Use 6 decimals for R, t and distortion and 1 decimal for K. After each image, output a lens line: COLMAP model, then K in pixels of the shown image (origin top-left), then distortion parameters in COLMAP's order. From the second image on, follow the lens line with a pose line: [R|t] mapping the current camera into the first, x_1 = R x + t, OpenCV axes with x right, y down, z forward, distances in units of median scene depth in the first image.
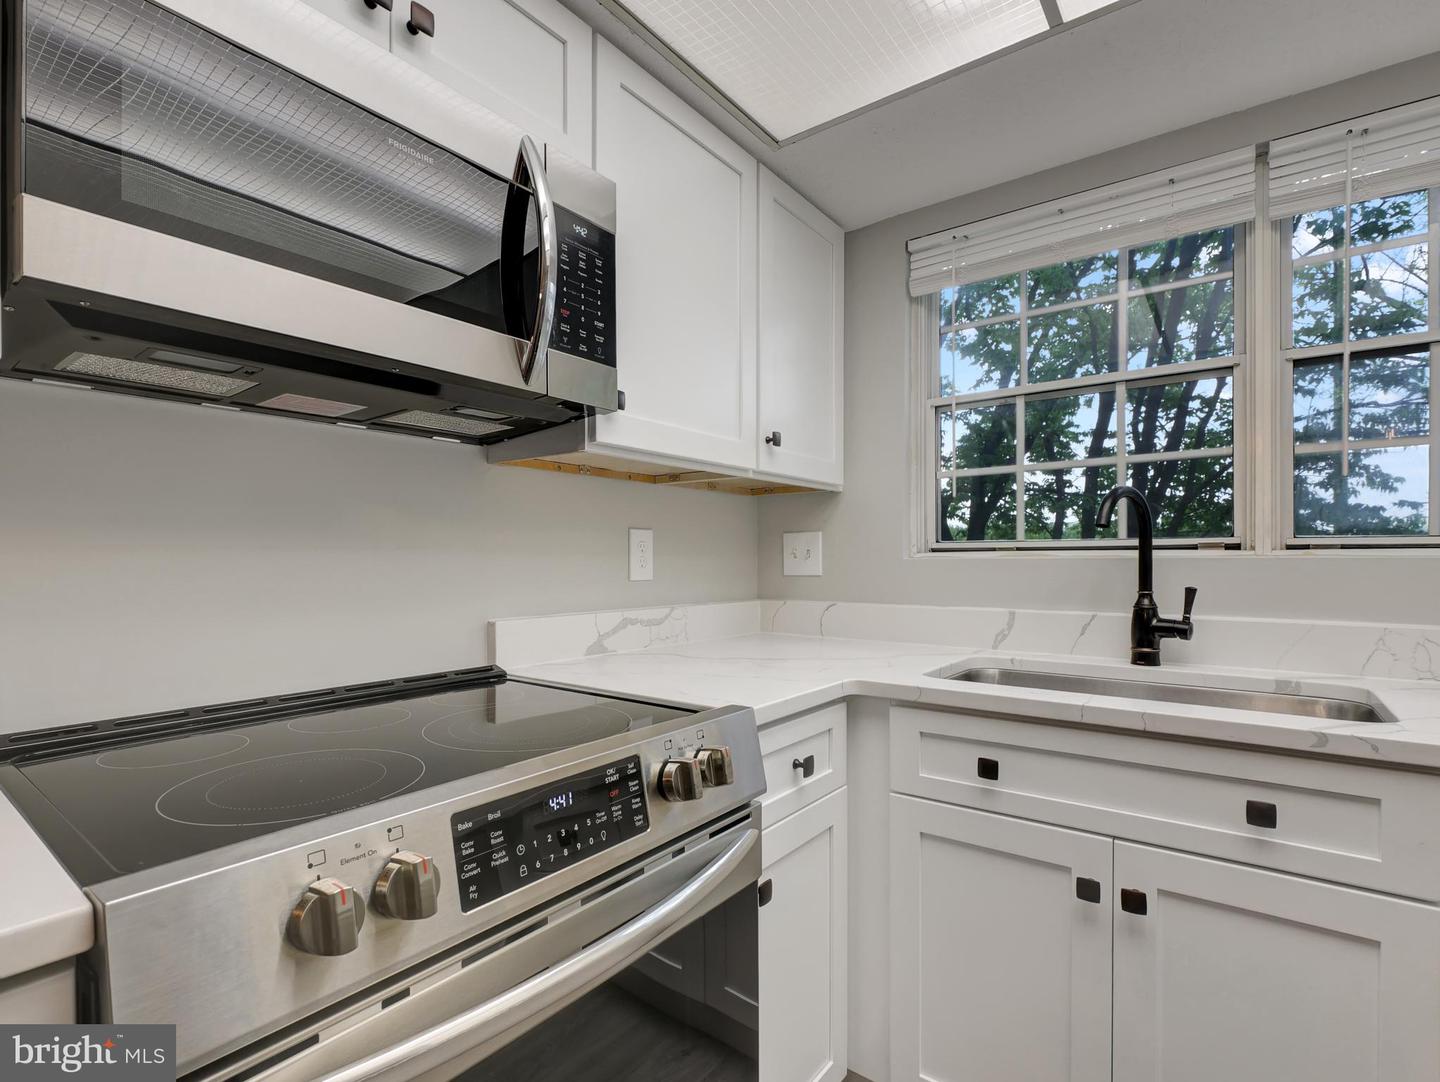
lens RADIAL K [[706.2, 0, 735.8], [0, 706.2, 571.5], [0, 0, 1]] dist [-0.015187, -0.002144]
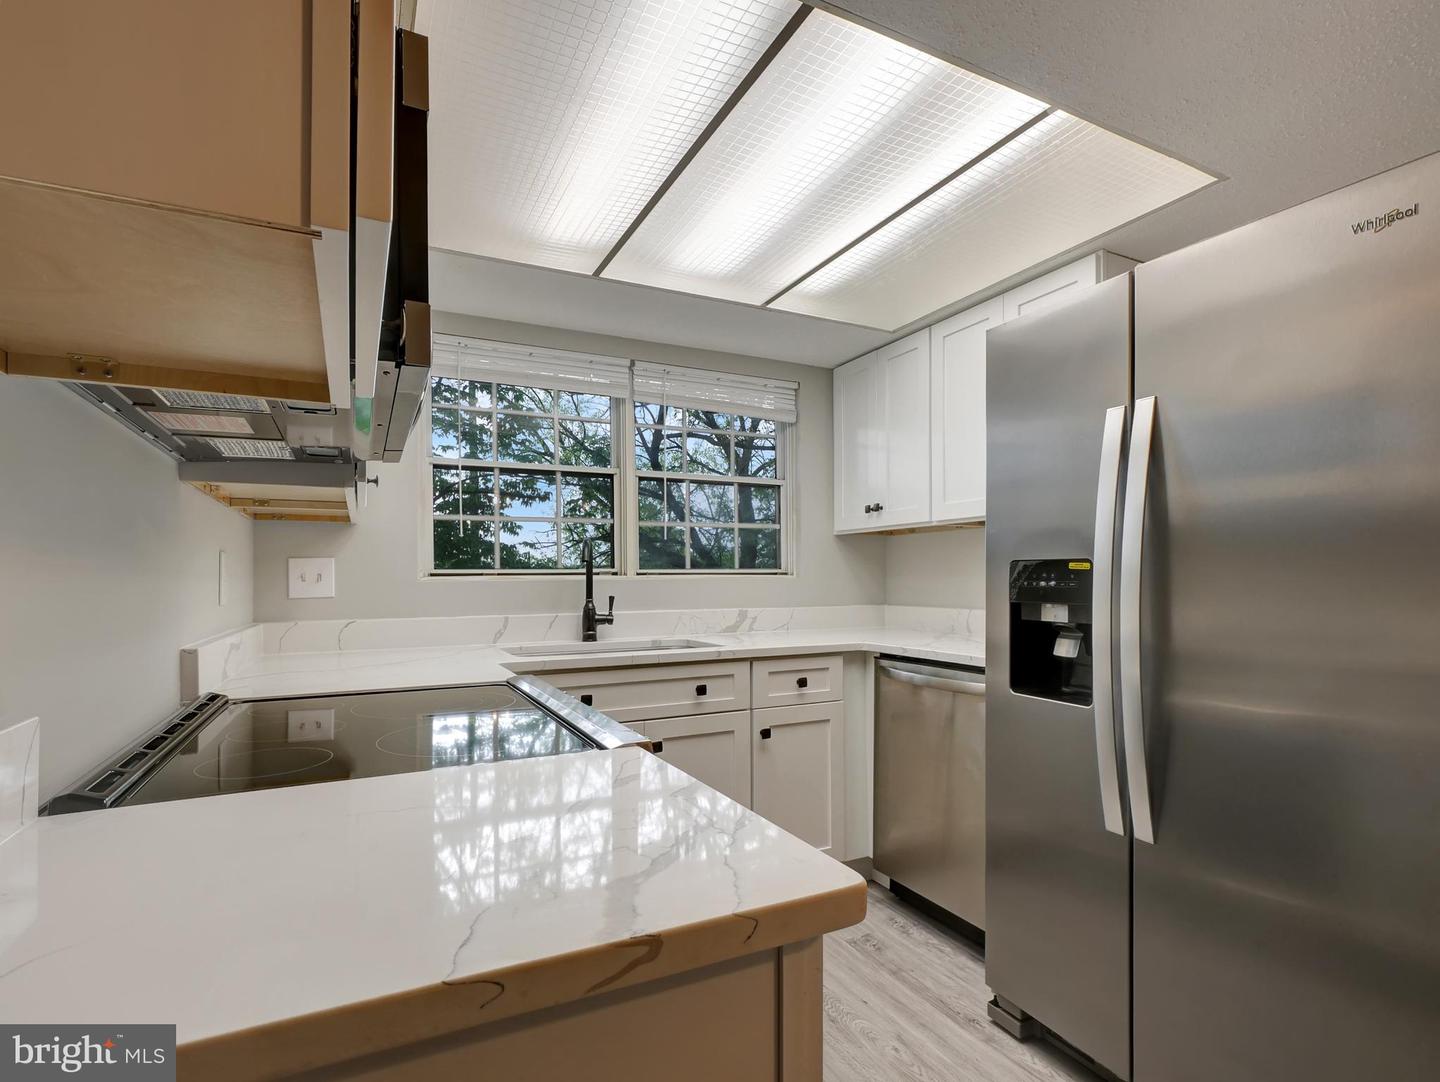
lens RADIAL K [[694.8, 0, 705.8], [0, 694.8, 600.9], [0, 0, 1]] dist [-0.003549, -0.000520]
pose [[0.459862, -0.029031, 0.887516, -0.803352], [0.023040, 0.999519, 0.020757, 0.003523], [-0.887692, 0.010903, 0.460309, -0.044922]]
